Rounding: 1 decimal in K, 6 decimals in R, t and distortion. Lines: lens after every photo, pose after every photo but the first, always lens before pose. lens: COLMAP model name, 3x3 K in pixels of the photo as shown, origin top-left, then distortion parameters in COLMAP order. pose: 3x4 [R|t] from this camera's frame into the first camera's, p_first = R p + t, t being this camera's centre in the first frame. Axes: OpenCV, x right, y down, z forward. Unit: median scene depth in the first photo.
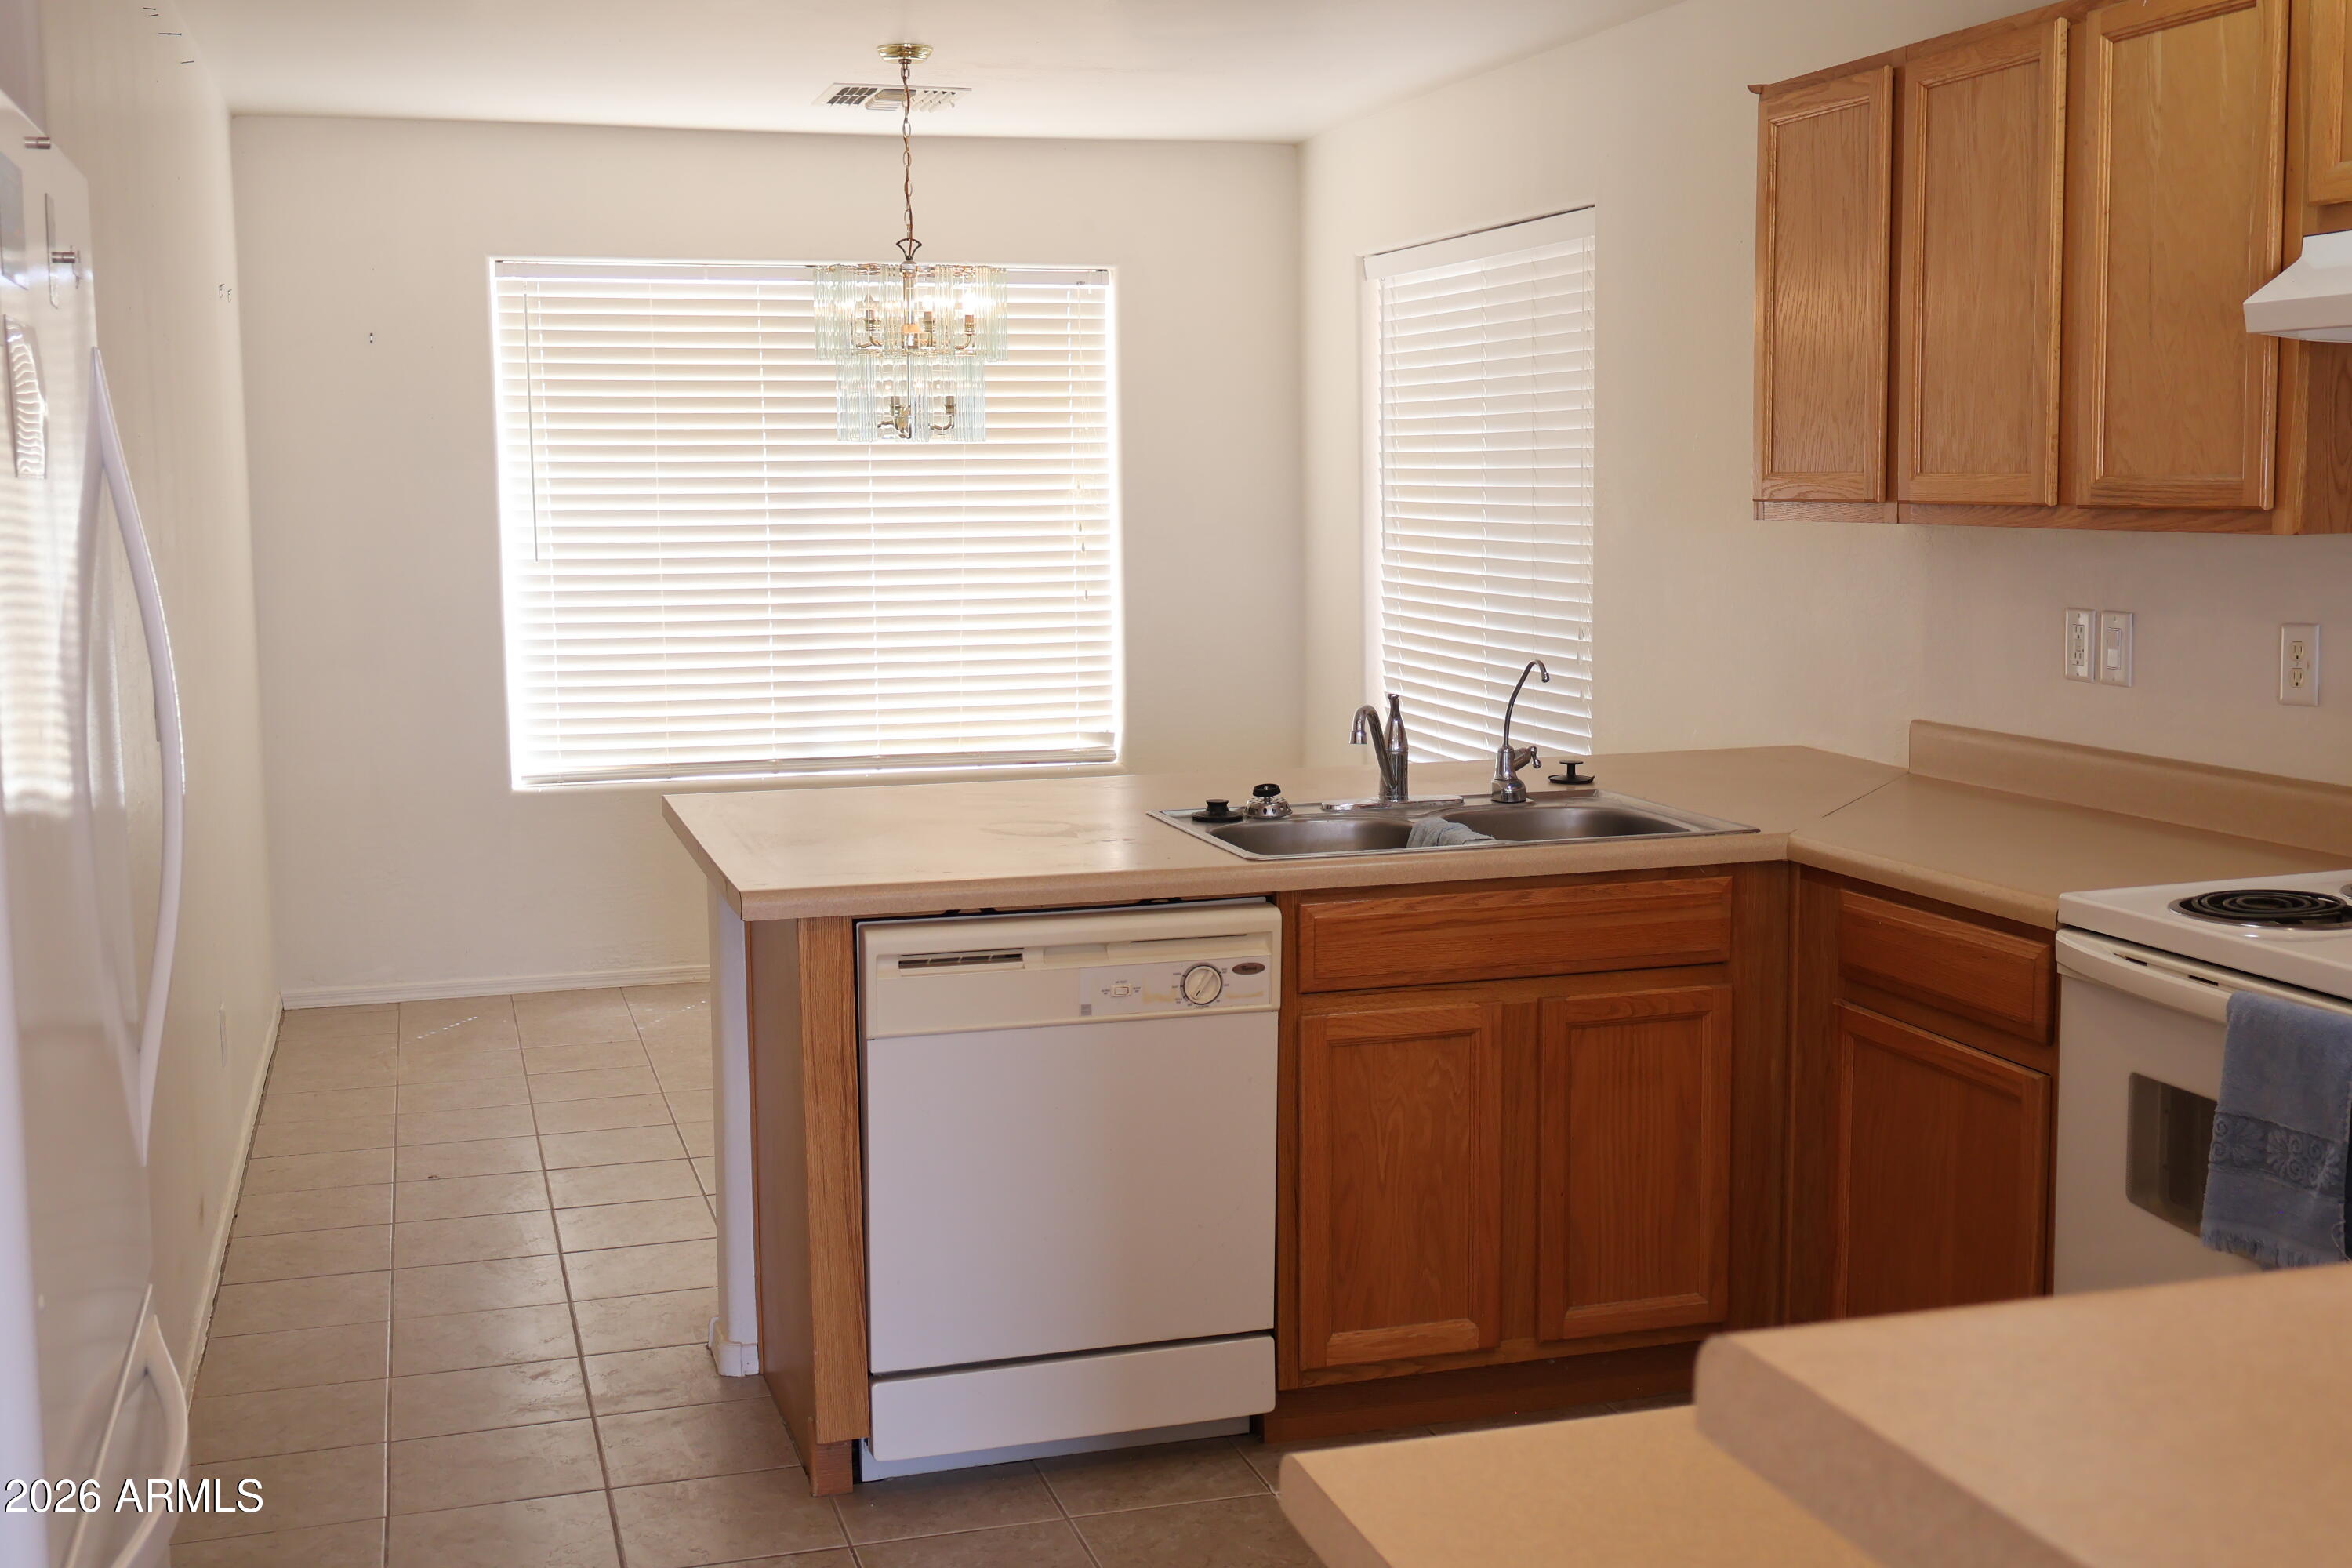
lens RADIAL K [[2514.7, 0, 1176.0], [0, 2514.7, 784.0], [0, 0, 1]] dist [-0.006650, 0.015529]
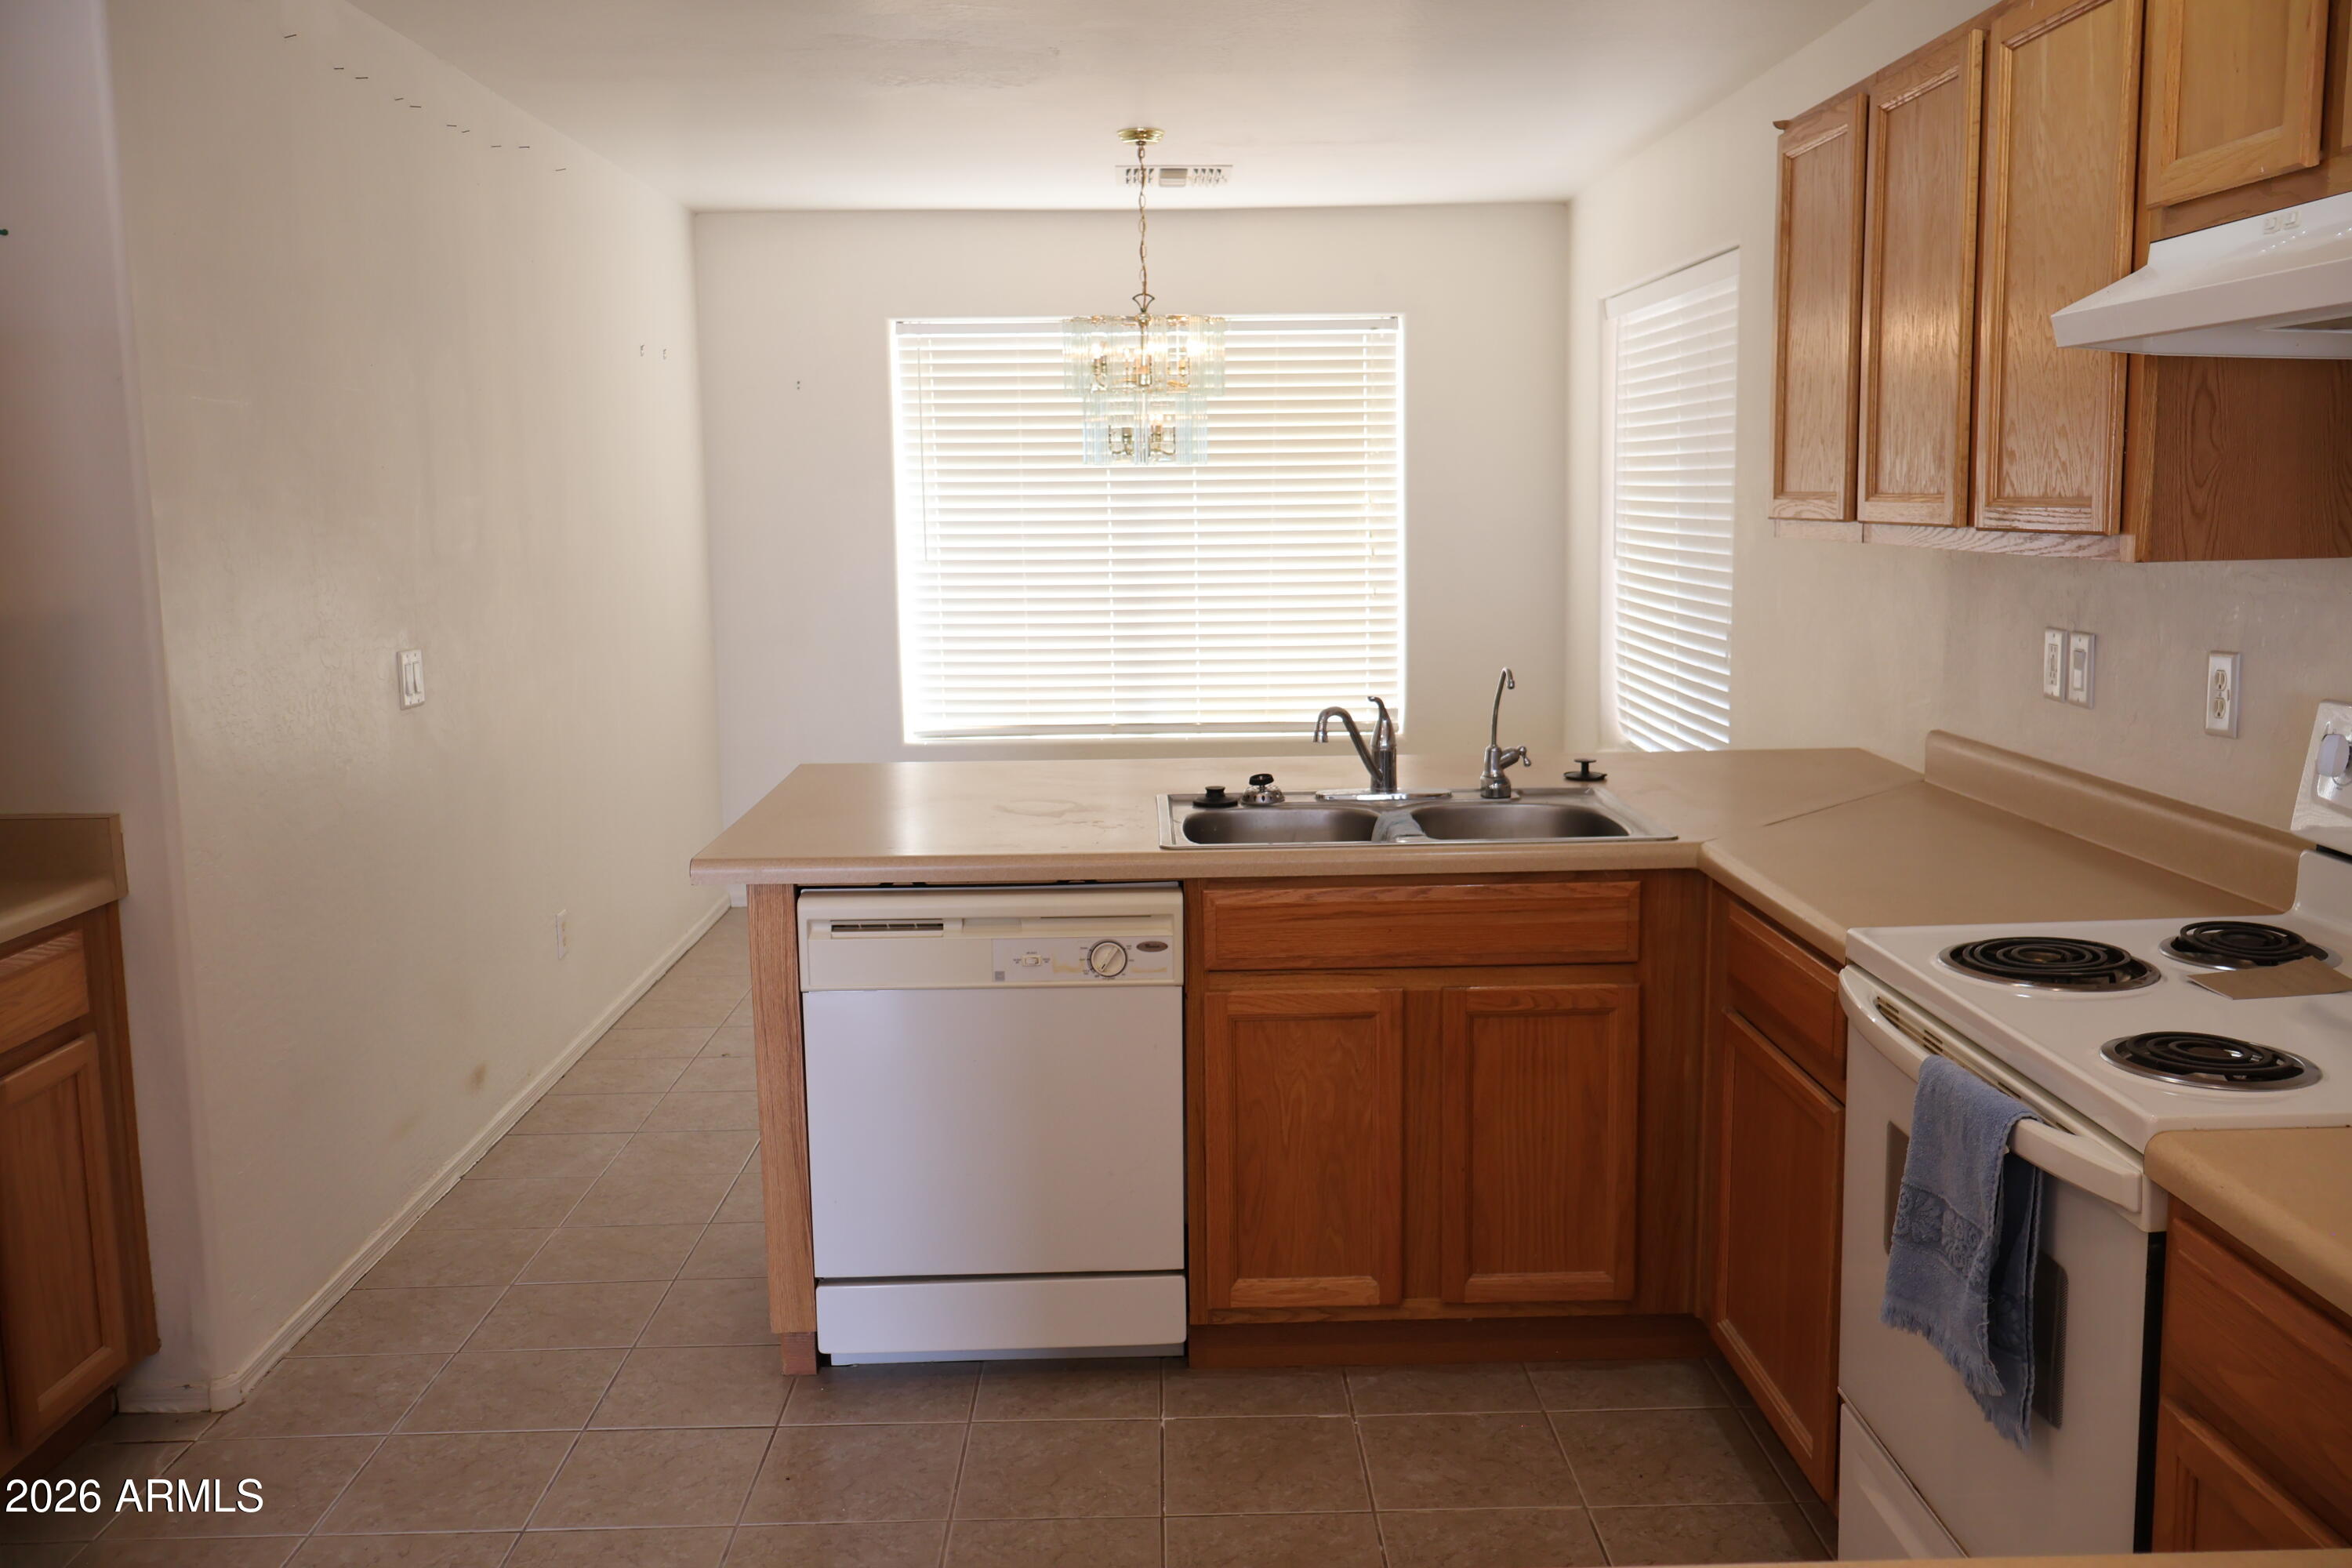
lens RADIAL K [[1957.2, 0, 1176.0], [0, 1957.2, 784.0], [0, 0, 1]] dist [0.003924, -0.015399]
pose [[0.965040, 0.036418, -0.259562, 0.243810], [-0.029014, 0.999057, 0.032302, -0.024536], [0.260493, -0.023642, 0.965186, 0.163758]]
